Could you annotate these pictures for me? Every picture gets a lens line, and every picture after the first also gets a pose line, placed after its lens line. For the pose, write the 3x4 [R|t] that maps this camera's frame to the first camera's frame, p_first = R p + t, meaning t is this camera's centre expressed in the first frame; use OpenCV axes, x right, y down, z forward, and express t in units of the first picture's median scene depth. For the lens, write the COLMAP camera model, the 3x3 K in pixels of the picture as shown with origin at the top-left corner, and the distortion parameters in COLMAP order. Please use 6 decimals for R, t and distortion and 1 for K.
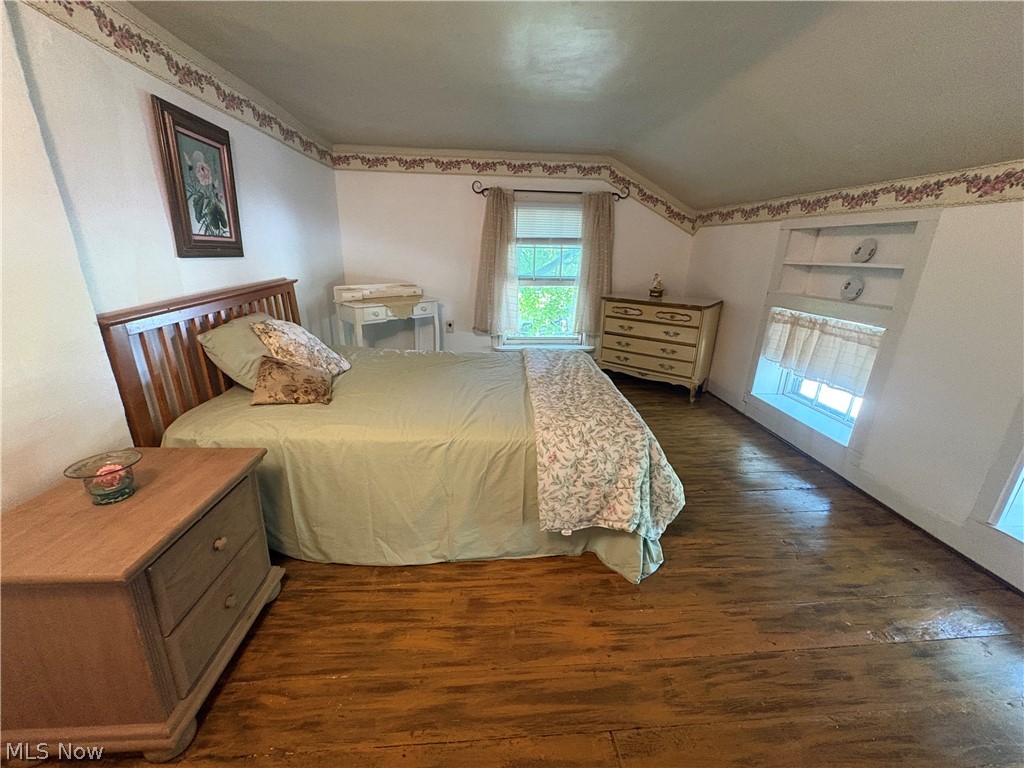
lens RADIAL K [[407.8, 0, 513.0], [0, 407.8, 385.1], [0, 0, 1]] dist [0.000145, 0.000145]
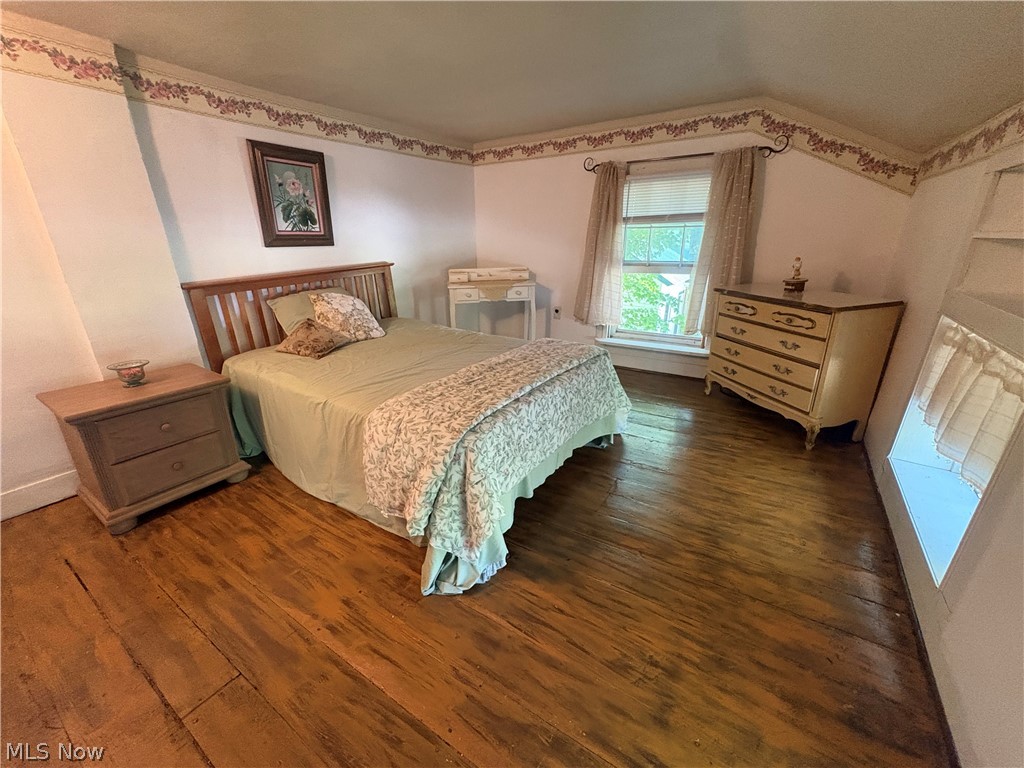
lens RADIAL K [[407.8, 0, 514.5], [0, 407.8, 386.1], [0, 0, 1]] dist [0.000145, 0.000145]
pose [[0.795589, 0.178018, -0.579092, 0.679325], [-0.158856, 0.983709, 0.084156, -0.065300], [0.584639, 0.025038, 0.810907, 0.264903]]
